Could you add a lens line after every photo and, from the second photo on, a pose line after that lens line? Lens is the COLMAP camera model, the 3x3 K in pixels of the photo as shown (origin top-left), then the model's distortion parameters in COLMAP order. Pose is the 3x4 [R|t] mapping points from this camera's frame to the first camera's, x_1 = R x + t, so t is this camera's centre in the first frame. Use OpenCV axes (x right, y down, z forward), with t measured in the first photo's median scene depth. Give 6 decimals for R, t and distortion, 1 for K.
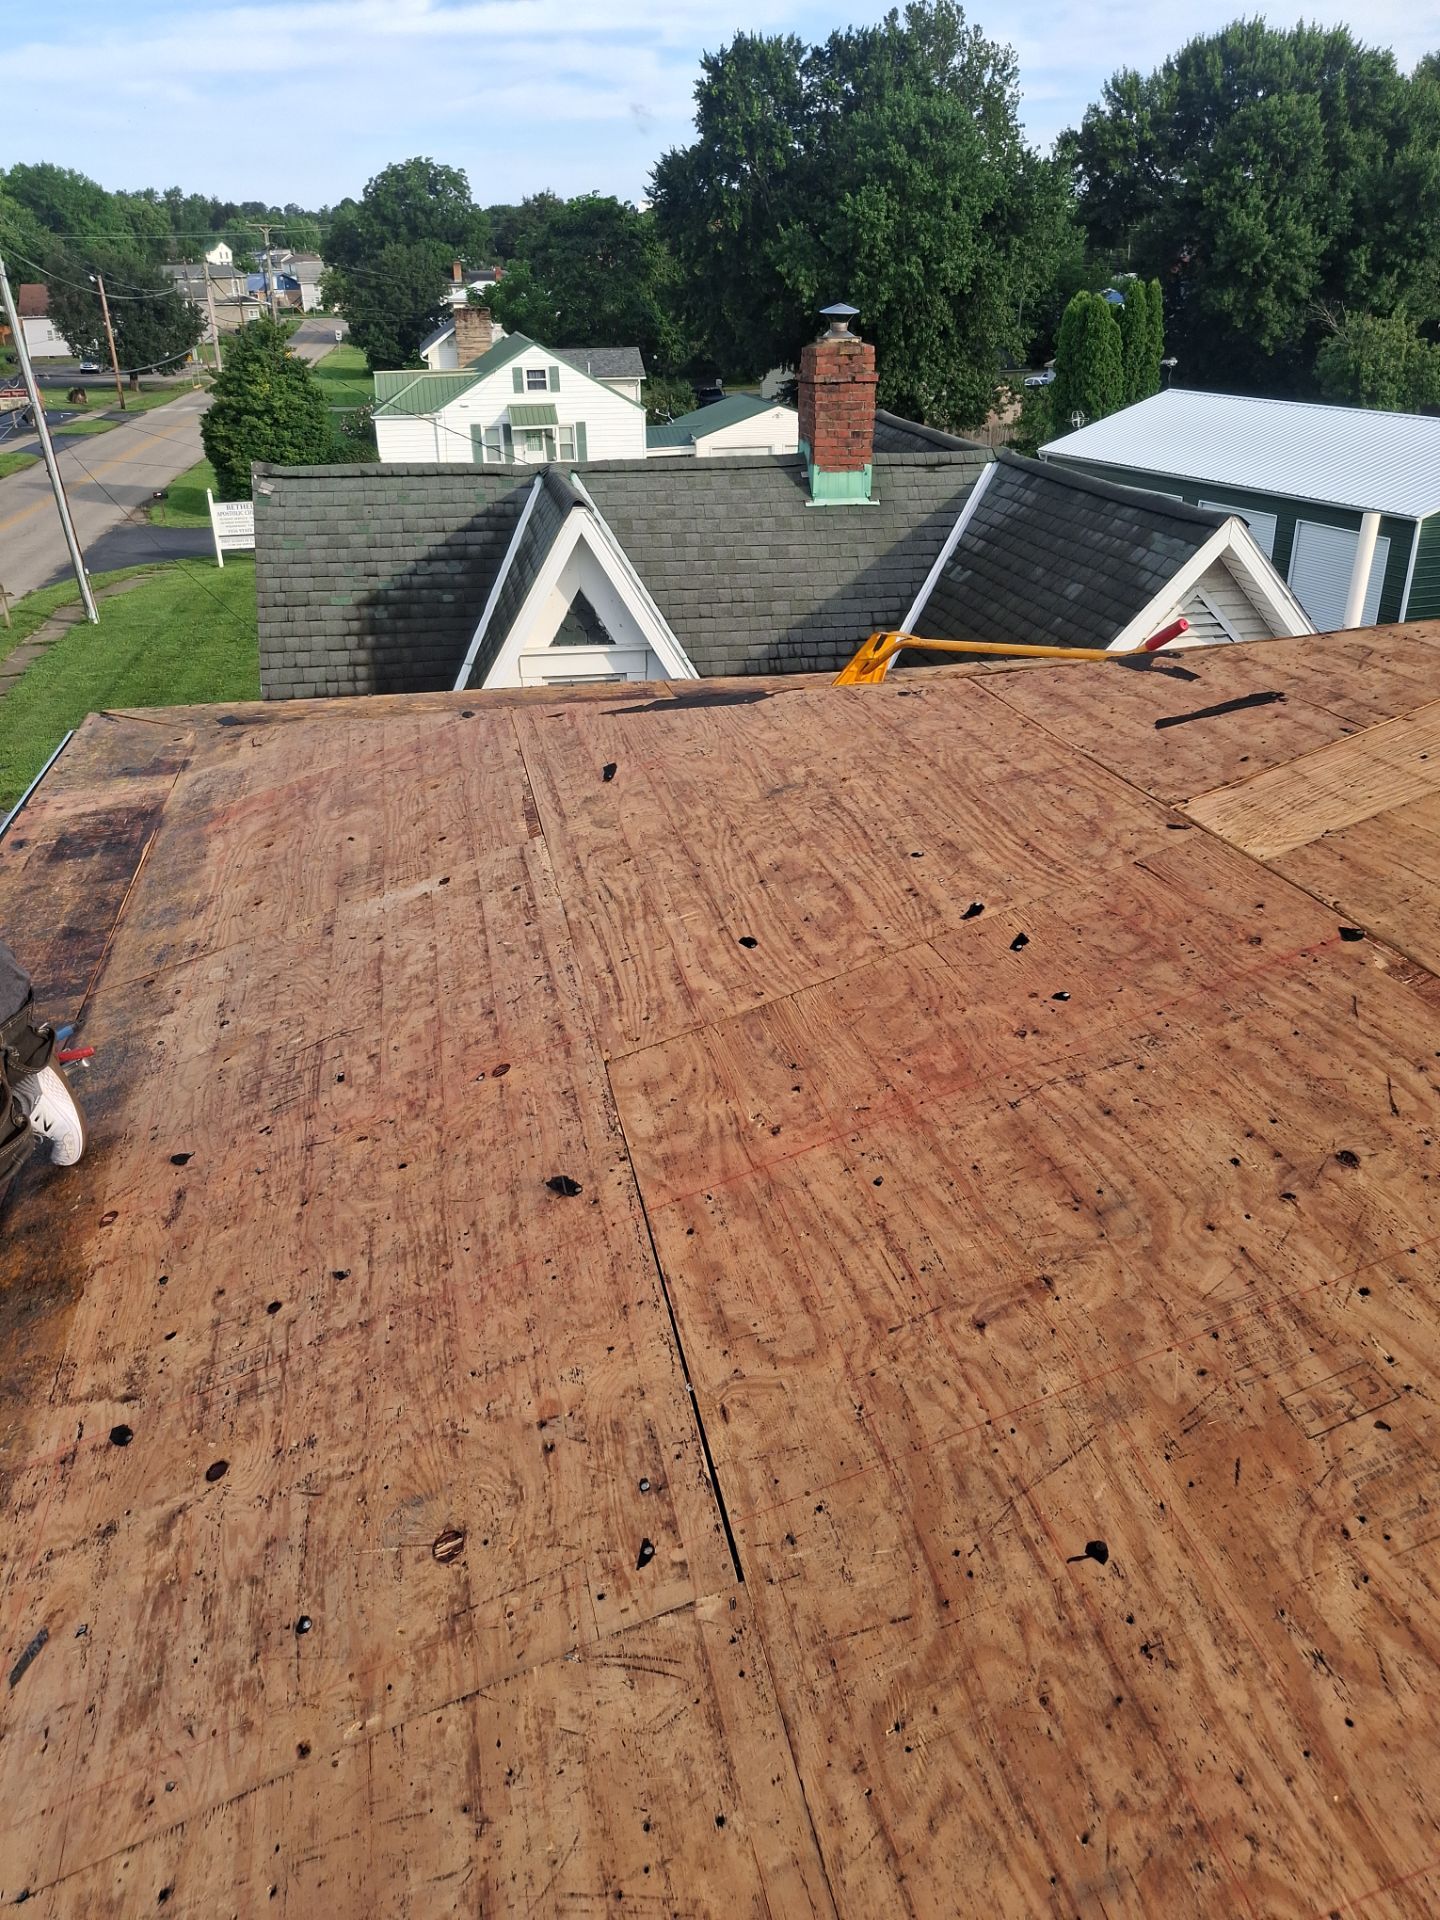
lens RADIAL K [[1465.2, 0, 720.0], [0, 1465.2, 960.0], [0, 0, 1]] dist [0.146805, -0.325802]
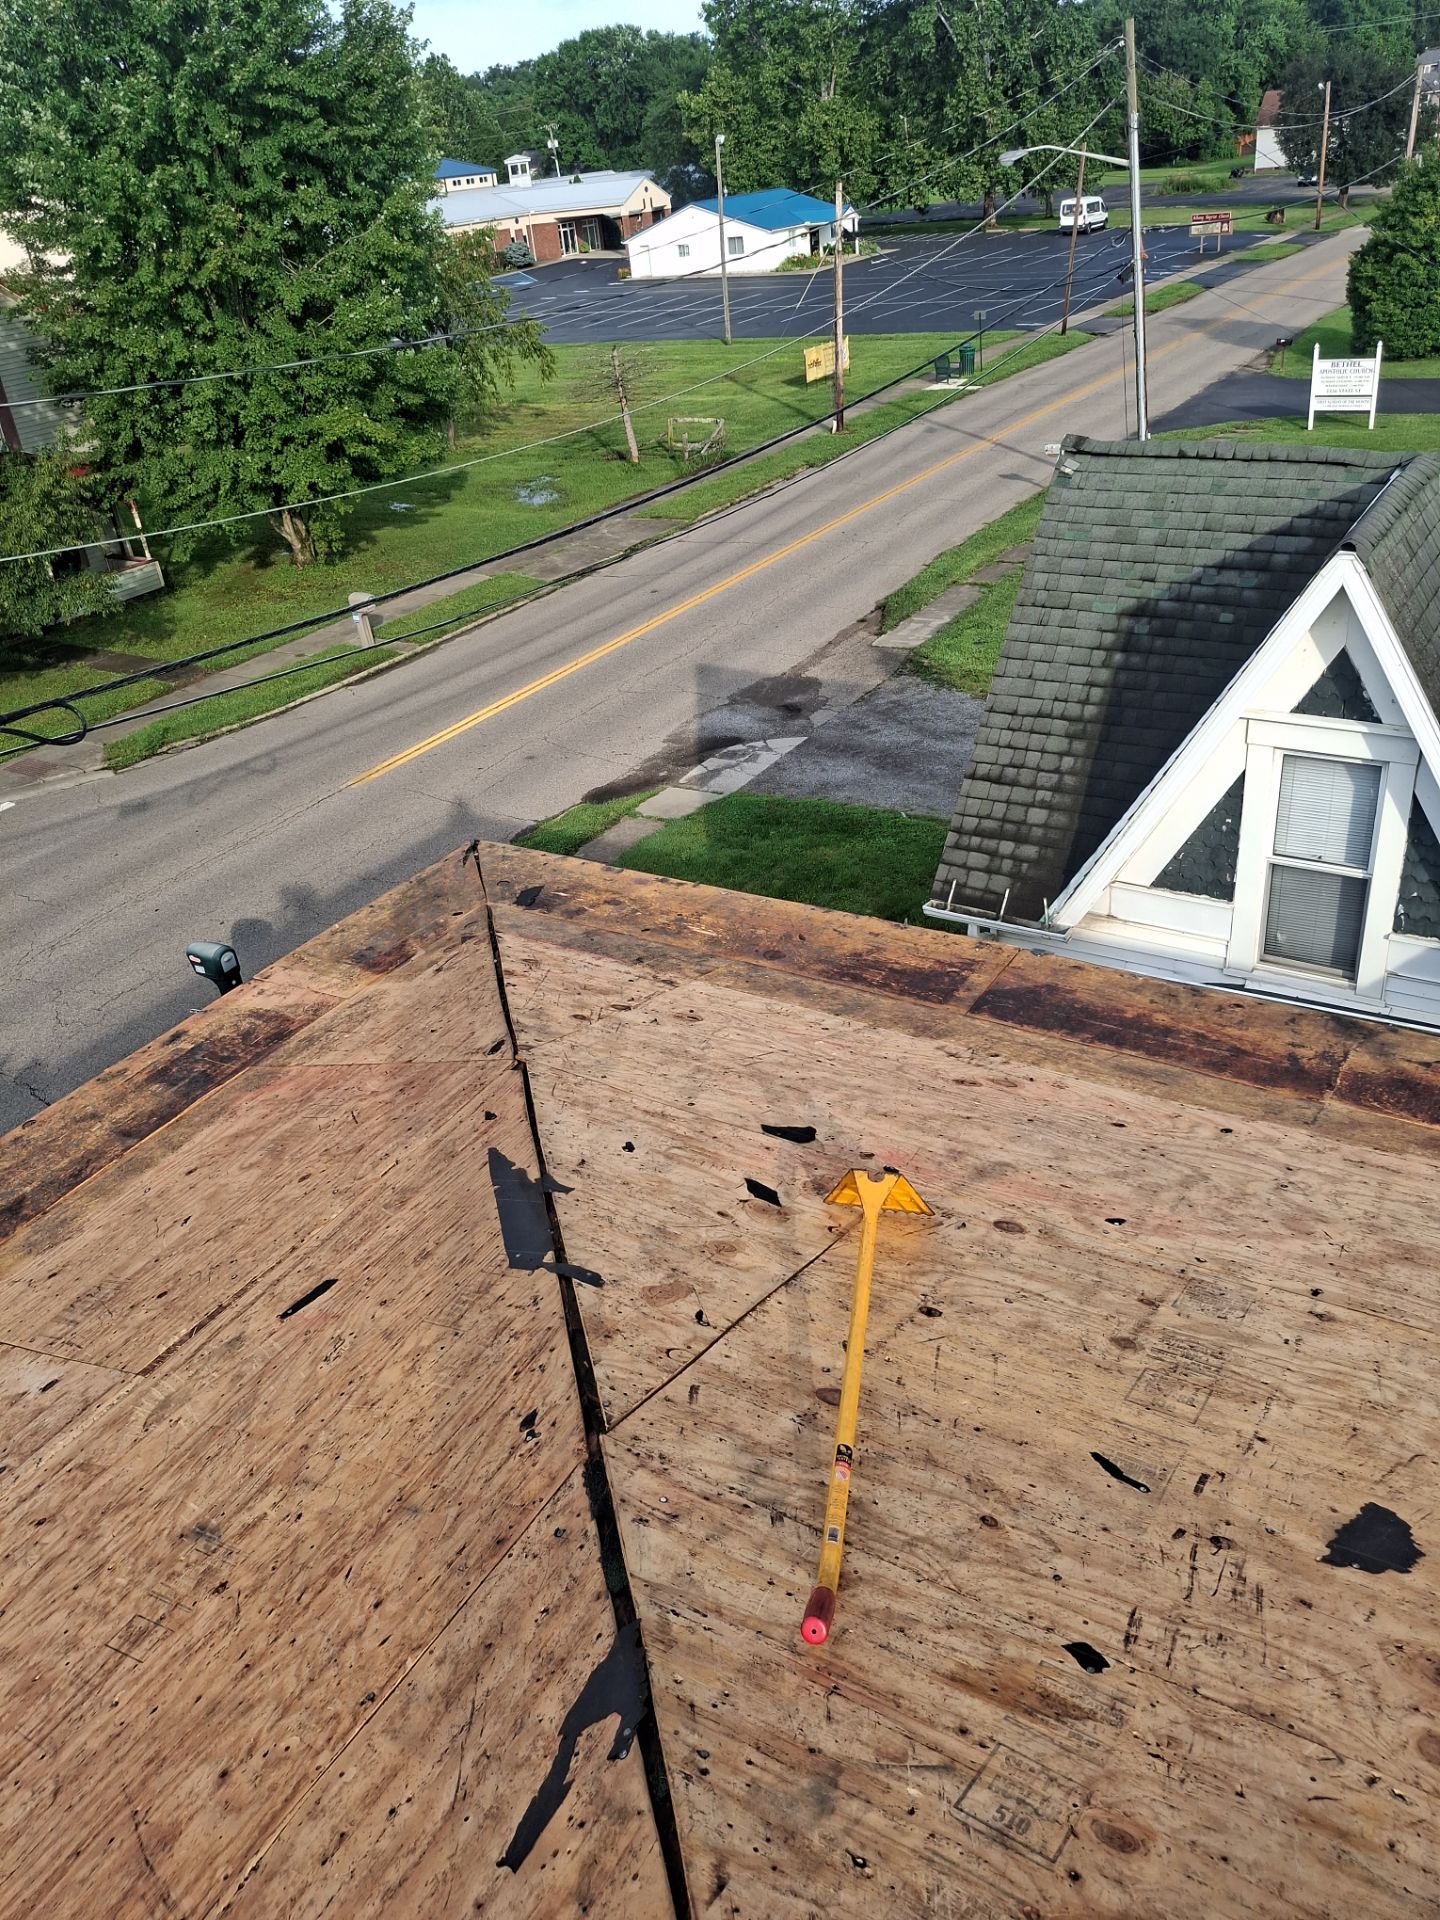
lens RADIAL K [[1527.7, 0, 668.3], [0, 1527.7, 822.0], [0, 0, 1]] dist [0.044429, -0.056696]
pose [[0.729508, 0.215637, -0.649091, 0.163720], [-0.202597, 0.974540, 0.096058, -0.155012], [0.653279, 0.061428, 0.754622, 0.174173]]
